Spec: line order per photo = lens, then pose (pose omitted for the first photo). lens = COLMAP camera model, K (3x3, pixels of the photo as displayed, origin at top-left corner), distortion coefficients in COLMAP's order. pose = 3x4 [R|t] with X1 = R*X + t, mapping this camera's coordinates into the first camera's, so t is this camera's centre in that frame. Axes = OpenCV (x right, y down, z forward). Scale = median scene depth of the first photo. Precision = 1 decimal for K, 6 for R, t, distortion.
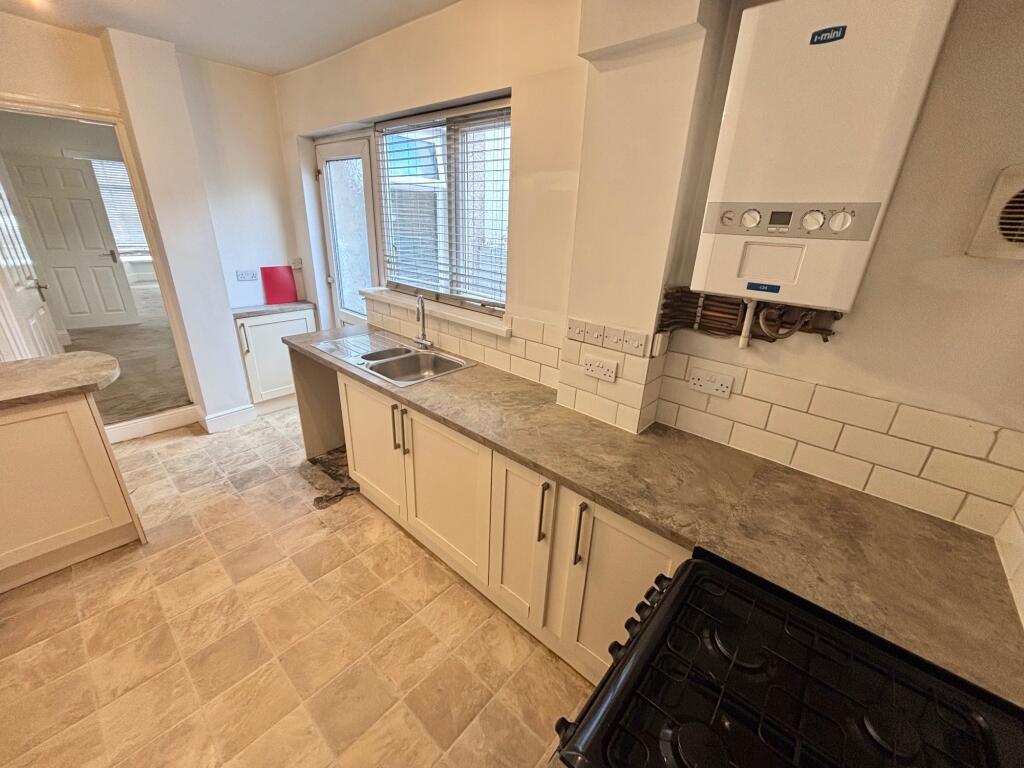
lens RADIAL K [[410.1, 0, 512.9], [0, 410.1, 380.0], [0, 0, 1]] dist [-0.000453, -0.000441]
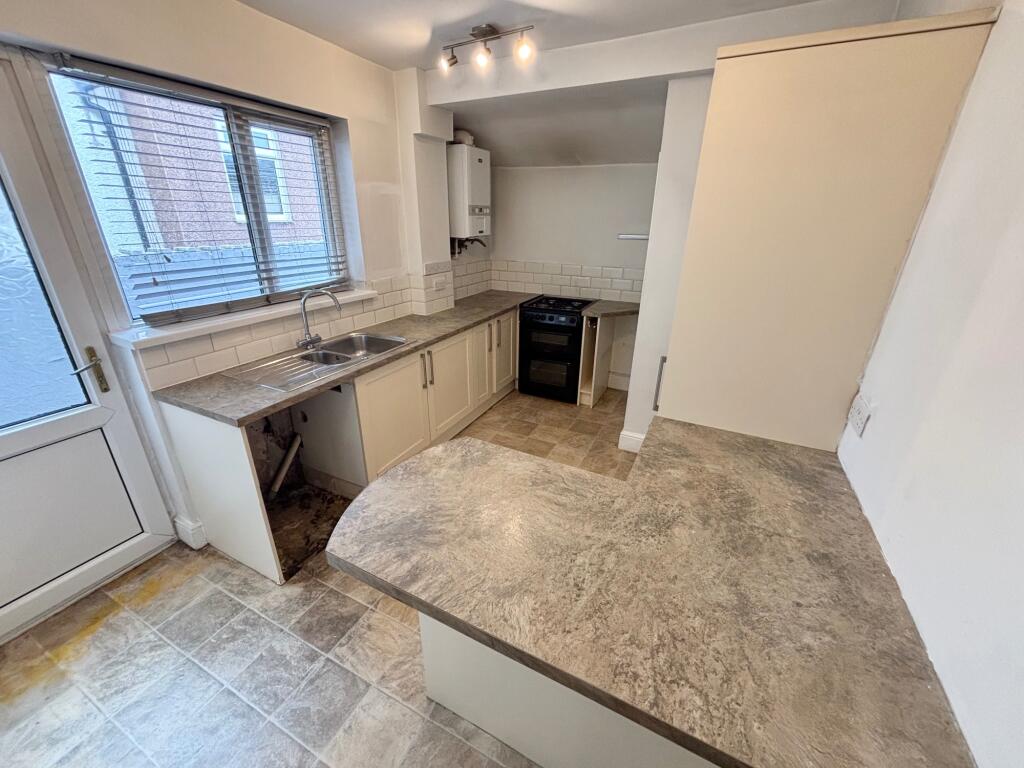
lens RADIAL K [[410.1, 0, 512.9], [0, 410.1, 380.0], [0, 0, 1]] dist [-0.000453, -0.000441]
pose [[-0.263946, -0.402056, 0.876746, -1.672751], [0.324747, 0.818868, 0.473280, -0.434315], [-0.908225, 0.409641, -0.085570, 0.925522]]
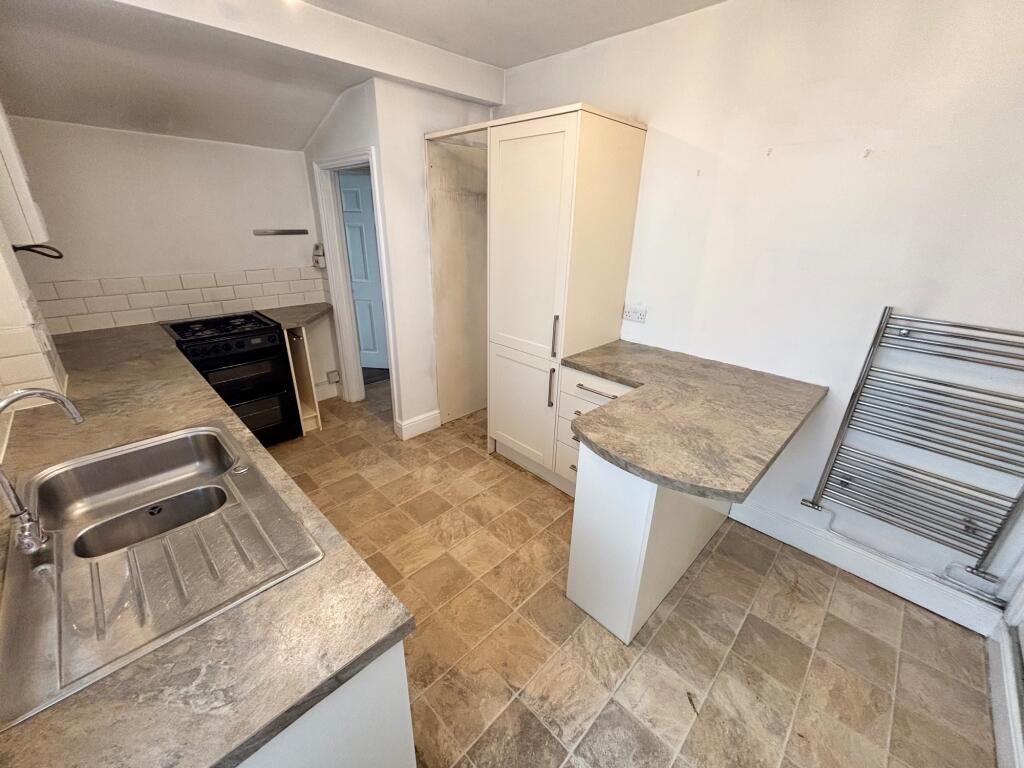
lens RADIAL K [[410.1, 0, 512.9], [0, 410.1, 380.0], [0, 0, 1]] dist [-0.000453, -0.000441]
pose [[-0.996300, -0.081451, 0.027420, -0.889601], [-0.041381, 0.734271, 0.677594, -0.624463], [-0.075325, 0.673952, -0.734925, 1.558260]]
